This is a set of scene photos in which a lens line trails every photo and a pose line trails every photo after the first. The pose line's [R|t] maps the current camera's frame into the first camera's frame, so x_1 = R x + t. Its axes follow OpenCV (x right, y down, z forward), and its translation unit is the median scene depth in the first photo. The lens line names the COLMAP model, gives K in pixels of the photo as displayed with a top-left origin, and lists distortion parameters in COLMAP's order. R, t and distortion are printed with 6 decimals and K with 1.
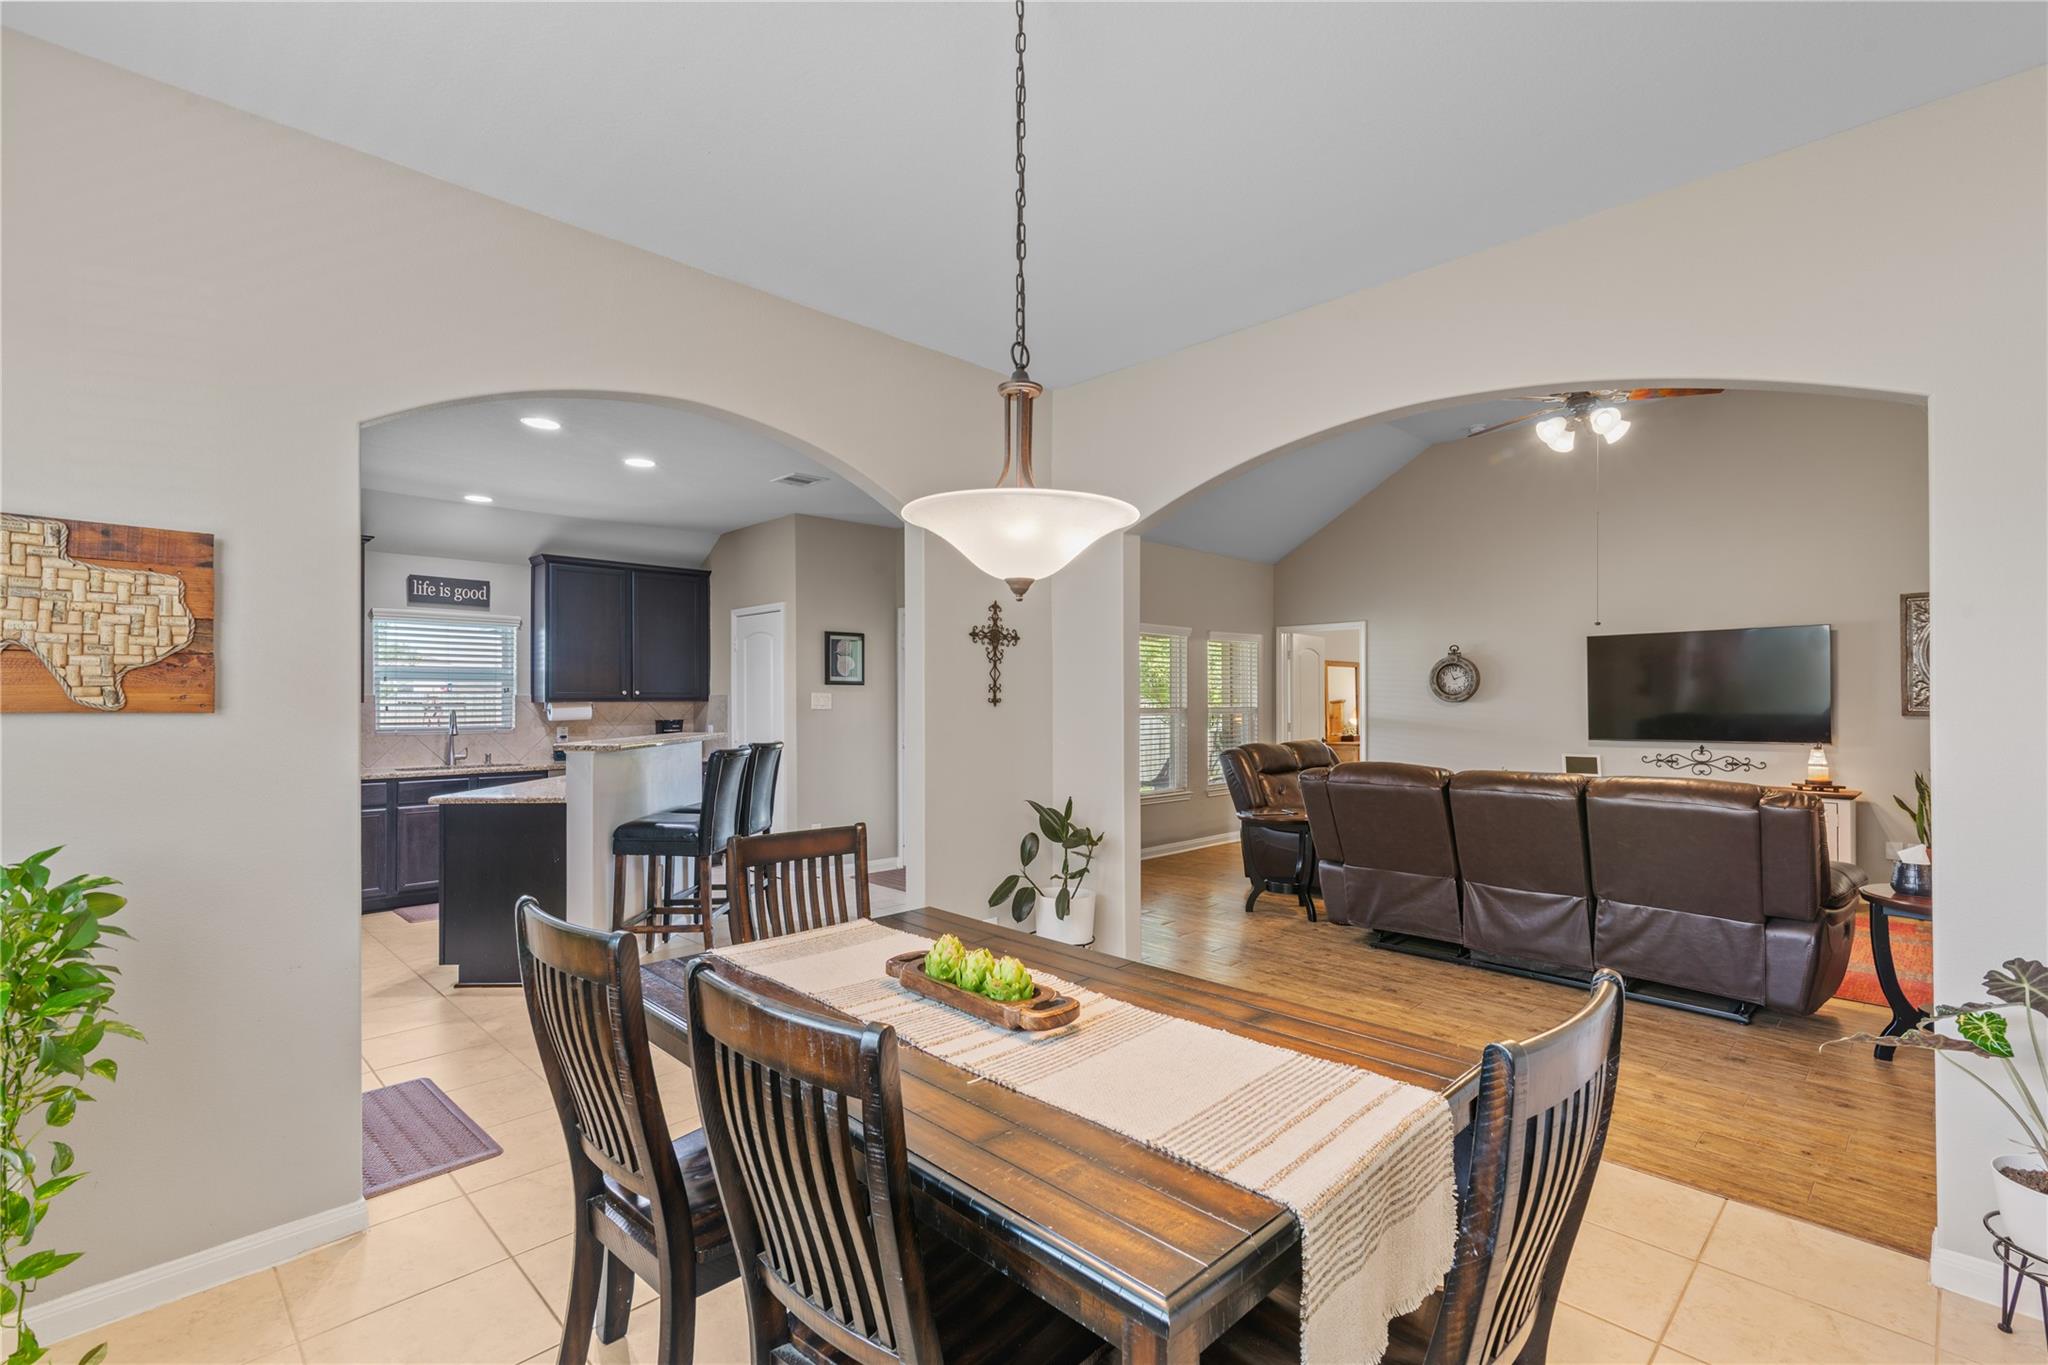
lens RADIAL K [[930.6, 0, 1028.9], [0, 930.6, 695.7], [0, 0, 1]] dist [0.016261, -0.002590]
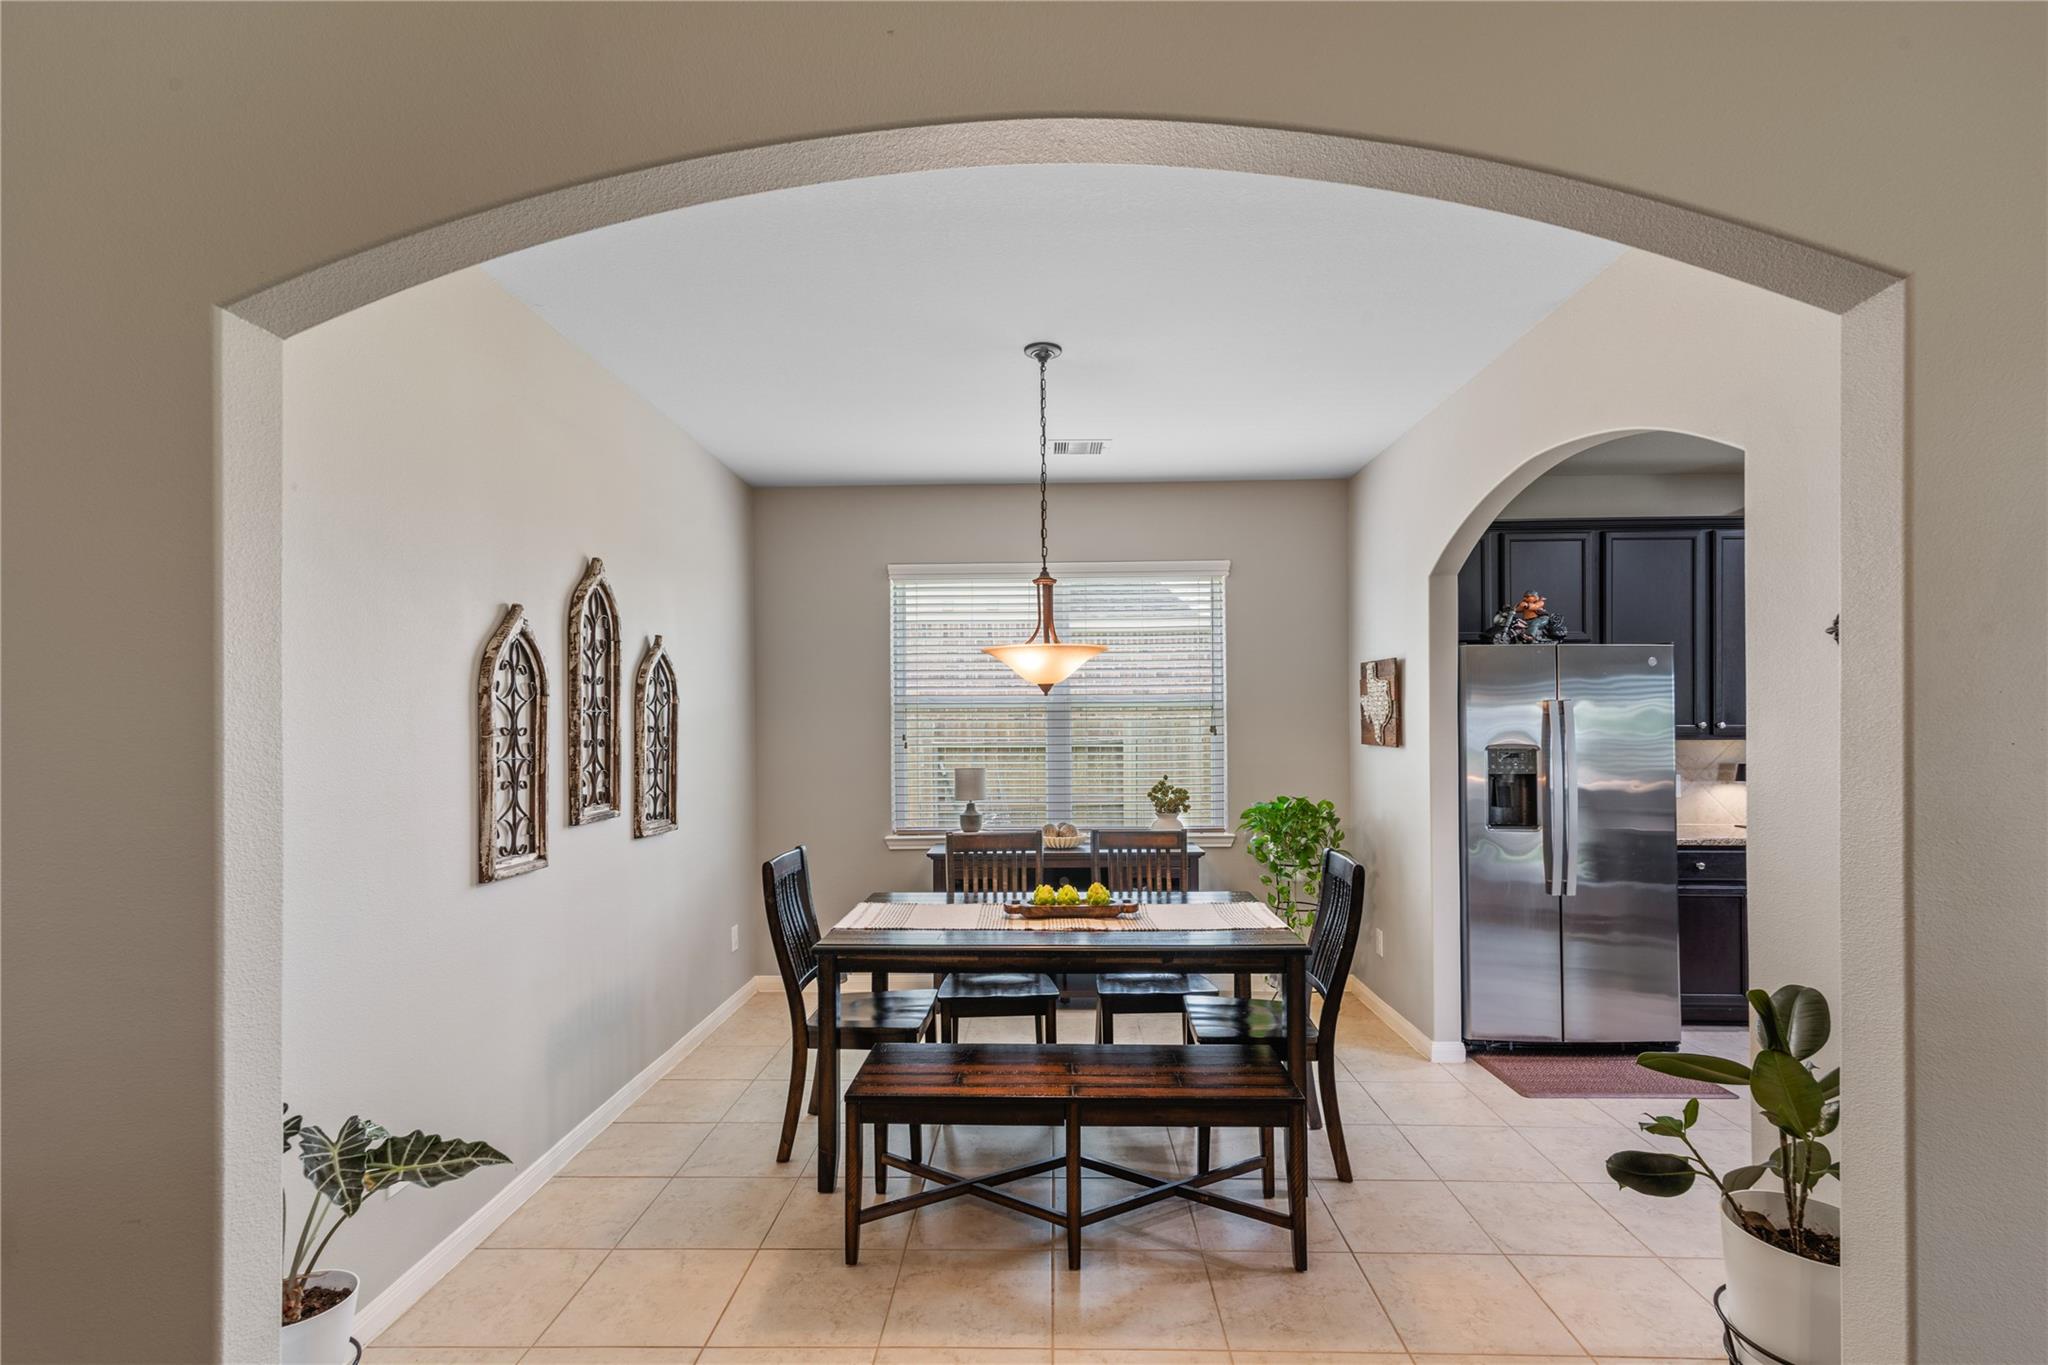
lens RADIAL K [[930.6, 0, 1026.4], [0, 930.6, 718.5], [0, 0, 1]] dist [0.016261, -0.002590]
pose [[-0.726259, 0.002475, -0.687417, 0.331730], [0.010201, 0.999922, -0.007178, -0.011236], [0.687346, -0.012225, -0.726227, 0.596498]]
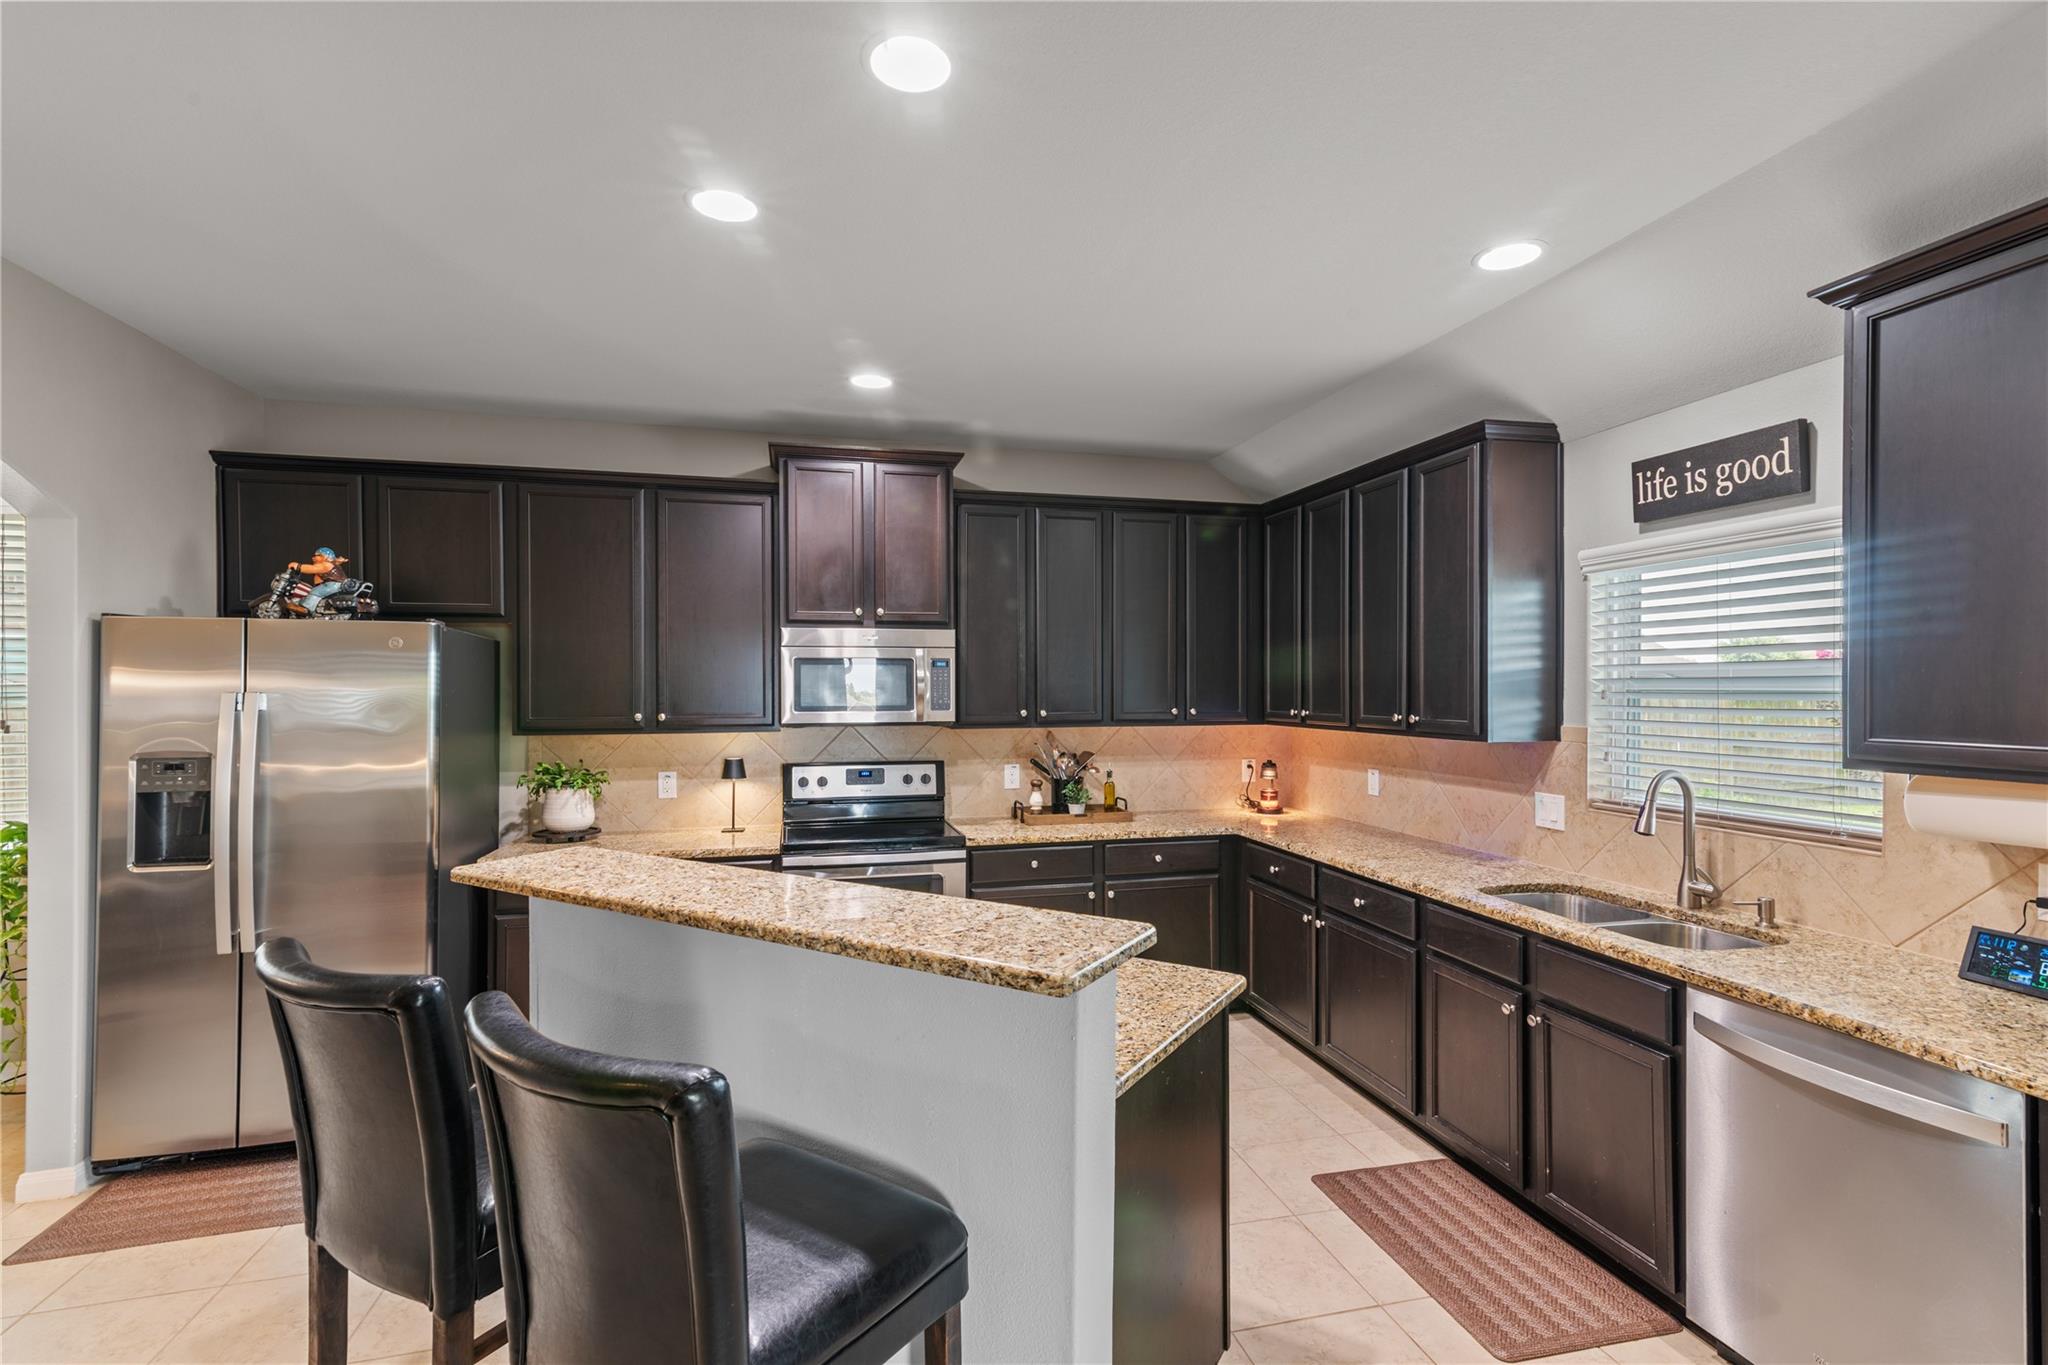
lens RADIAL K [[930.6, 0, 1021.4], [0, 930.6, 694.3], [0, 0, 1]] dist [0.016261, -0.002590]
pose [[-0.513602, 0.009649, -0.857974, -0.114703], [0.008528, 0.999945, 0.006140, -0.022043], [0.857986, -0.004163, -0.513656, 0.937580]]
